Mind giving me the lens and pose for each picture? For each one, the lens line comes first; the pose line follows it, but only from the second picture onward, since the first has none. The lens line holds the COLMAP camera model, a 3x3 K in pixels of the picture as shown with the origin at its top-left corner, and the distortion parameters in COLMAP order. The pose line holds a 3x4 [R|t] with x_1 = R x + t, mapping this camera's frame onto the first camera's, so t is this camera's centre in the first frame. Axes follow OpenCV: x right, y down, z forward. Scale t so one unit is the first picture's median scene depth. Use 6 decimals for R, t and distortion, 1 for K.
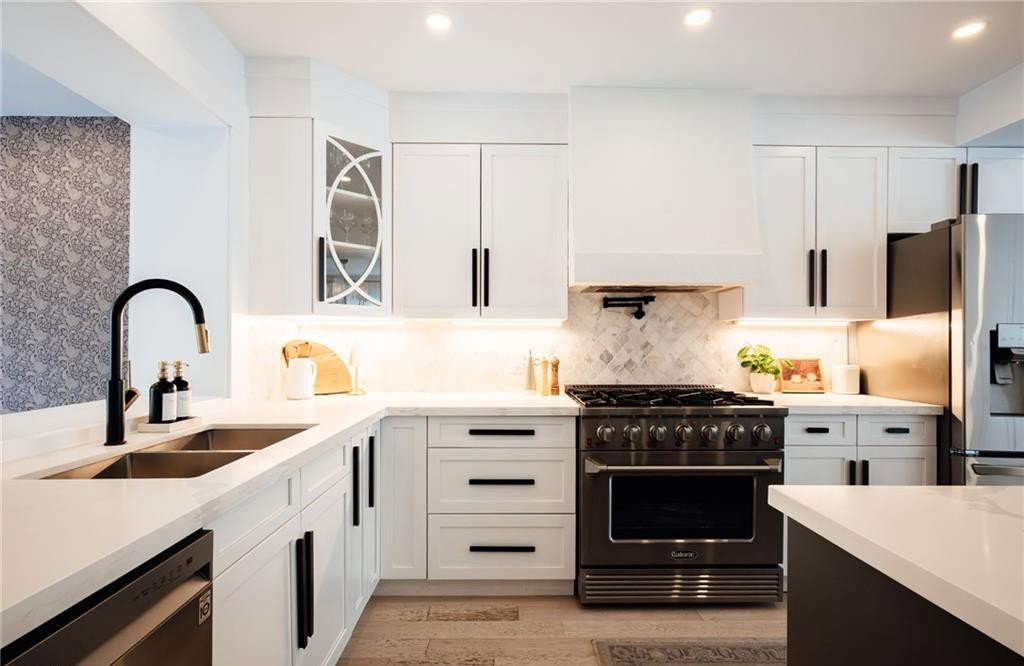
lens RADIAL K [[515.6, 0, 513.1], [0, 515.6, 339.5], [0, 0, 1]] dist [-0.000886, 0.000992]
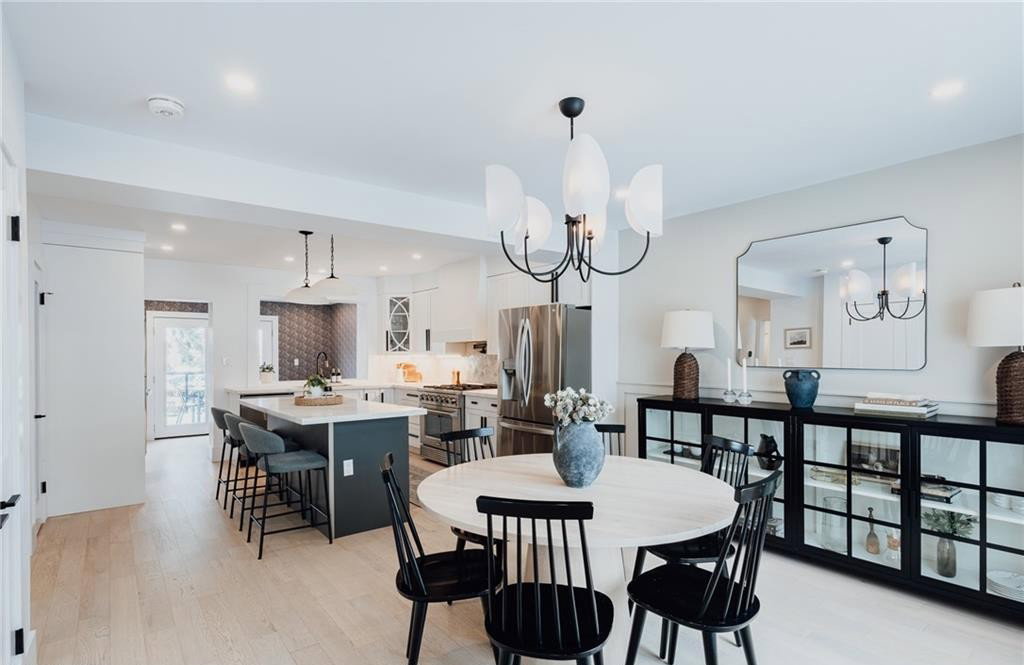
lens RADIAL K [[515.6, 0, 514.5], [0, 515.6, 354.8], [0, 0, 1]] dist [-0.000886, 0.000992]
pose [[0.611956, -0.003817, -0.790883, 2.358821], [0.005353, 0.999985, -0.000685, -0.039256], [0.790874, -0.003814, 0.611967, -0.287502]]
